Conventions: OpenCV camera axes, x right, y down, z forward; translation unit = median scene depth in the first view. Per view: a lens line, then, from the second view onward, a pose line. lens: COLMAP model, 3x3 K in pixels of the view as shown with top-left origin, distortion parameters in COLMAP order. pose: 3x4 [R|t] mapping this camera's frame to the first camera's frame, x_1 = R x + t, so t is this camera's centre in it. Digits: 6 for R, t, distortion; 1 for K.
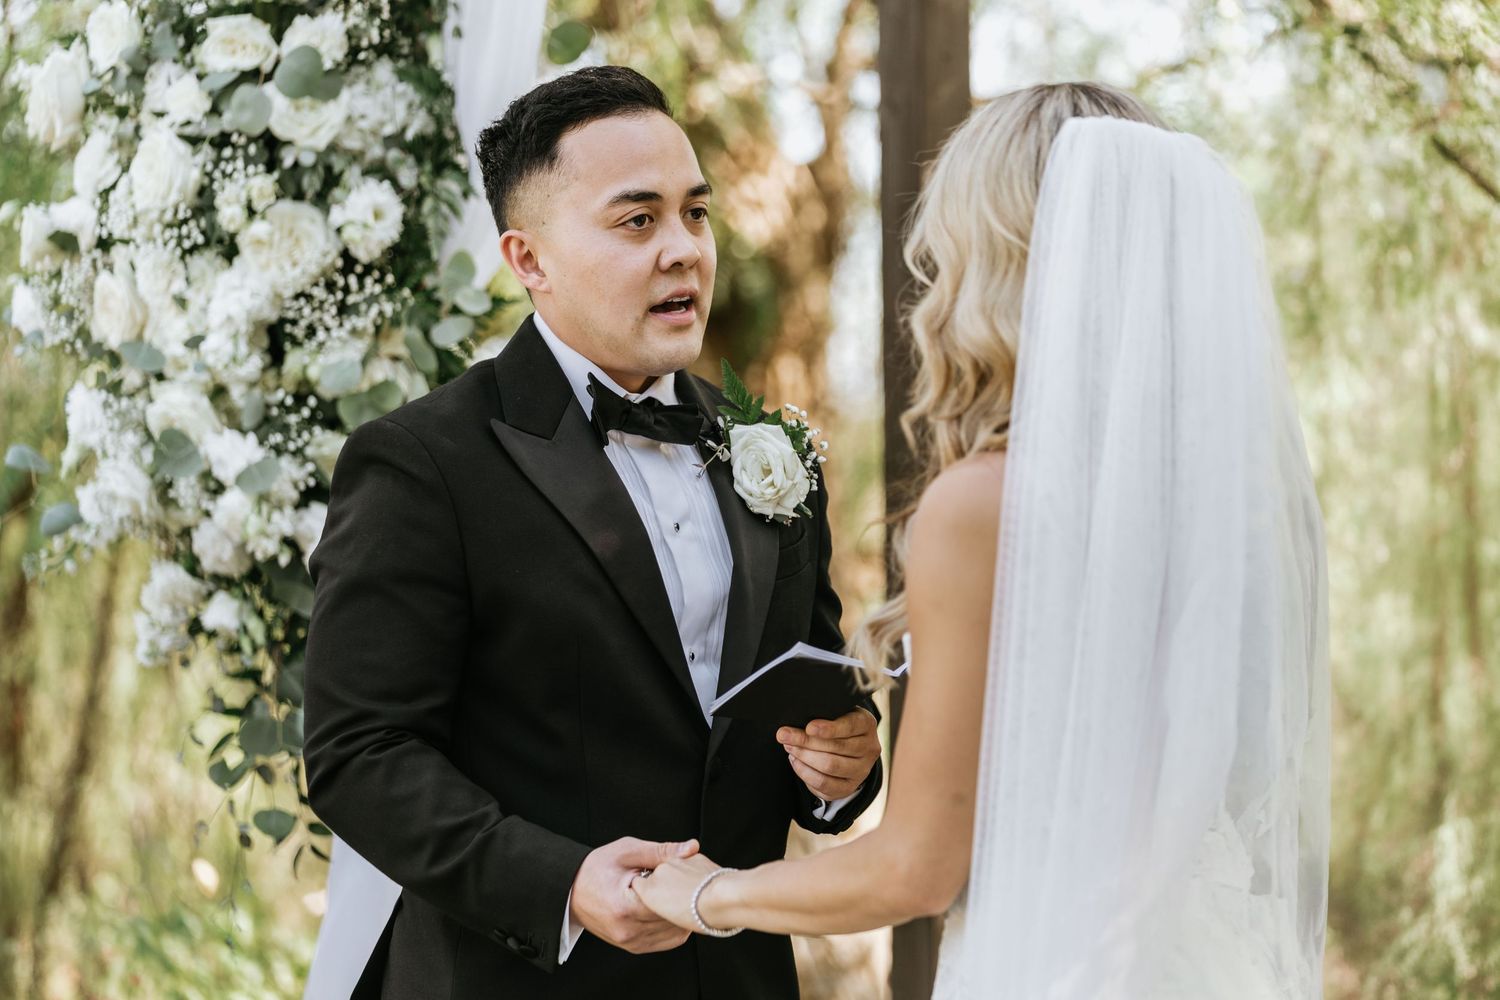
lens RADIAL K [[5222.3, 0, 749.7], [0, 5222.3, 501.2], [0, 0, 1]] dist [-0.101792, 0.000000]
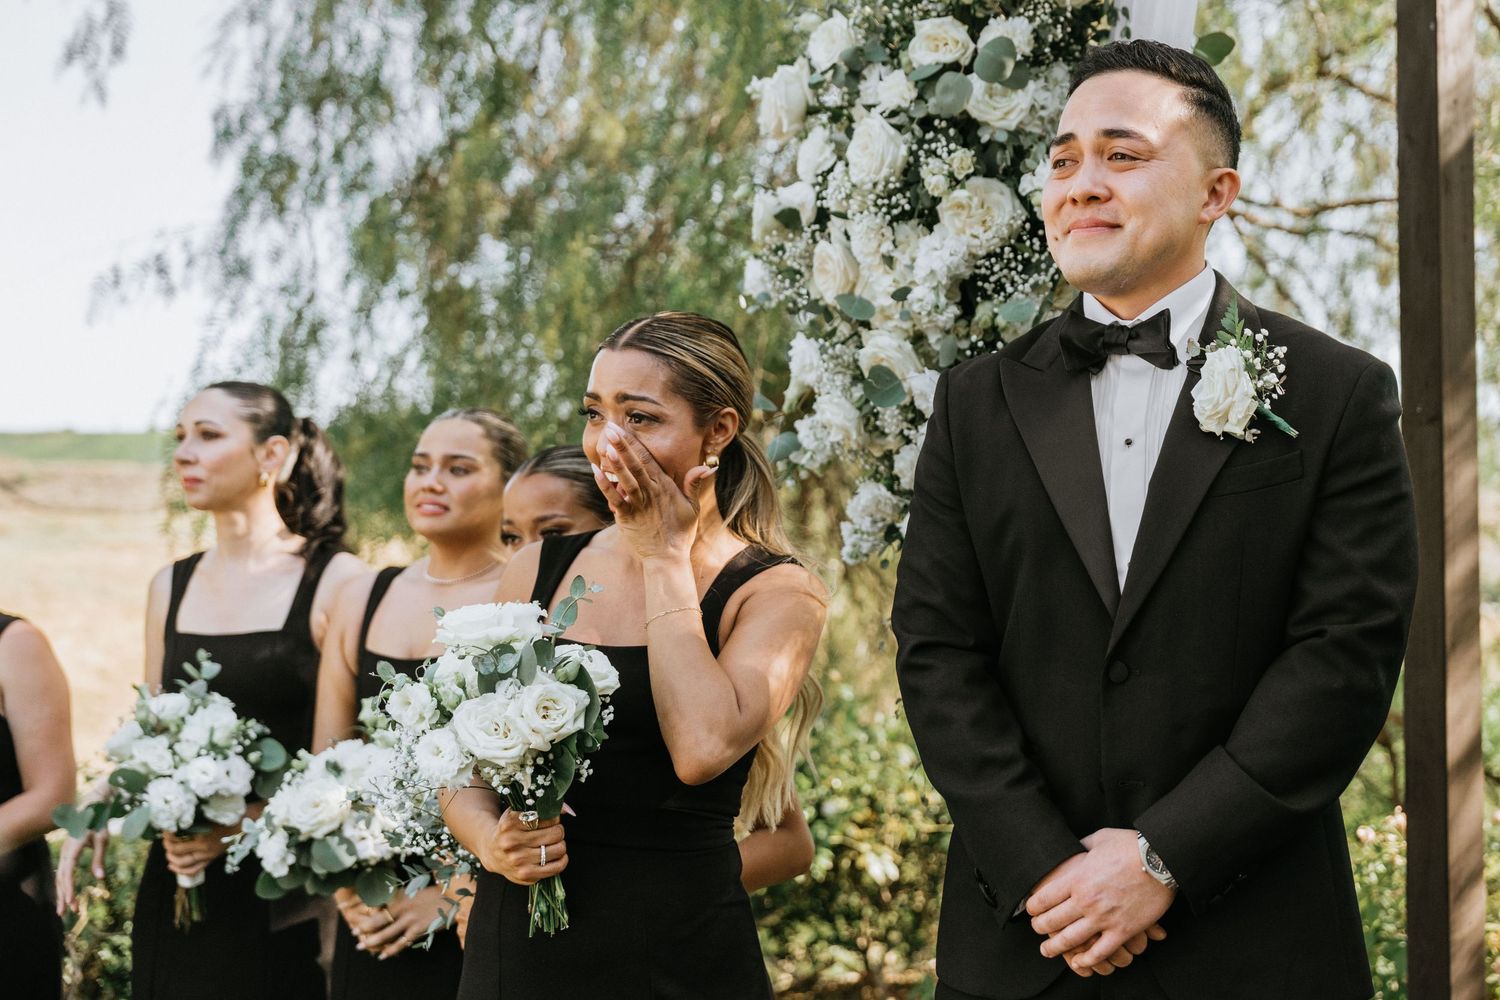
lens RADIAL K [[1899.8, 0, 750.5], [0, 1899.8, 498.9], [0, 0, 1]] dist [-0.014719, 0.000000]
pose [[0.993272, 0.014548, -0.114891, -0.089719], [-0.013871, 0.999881, 0.006691, 0.013524], [0.114974, -0.005052, 0.993356, 0.564868]]
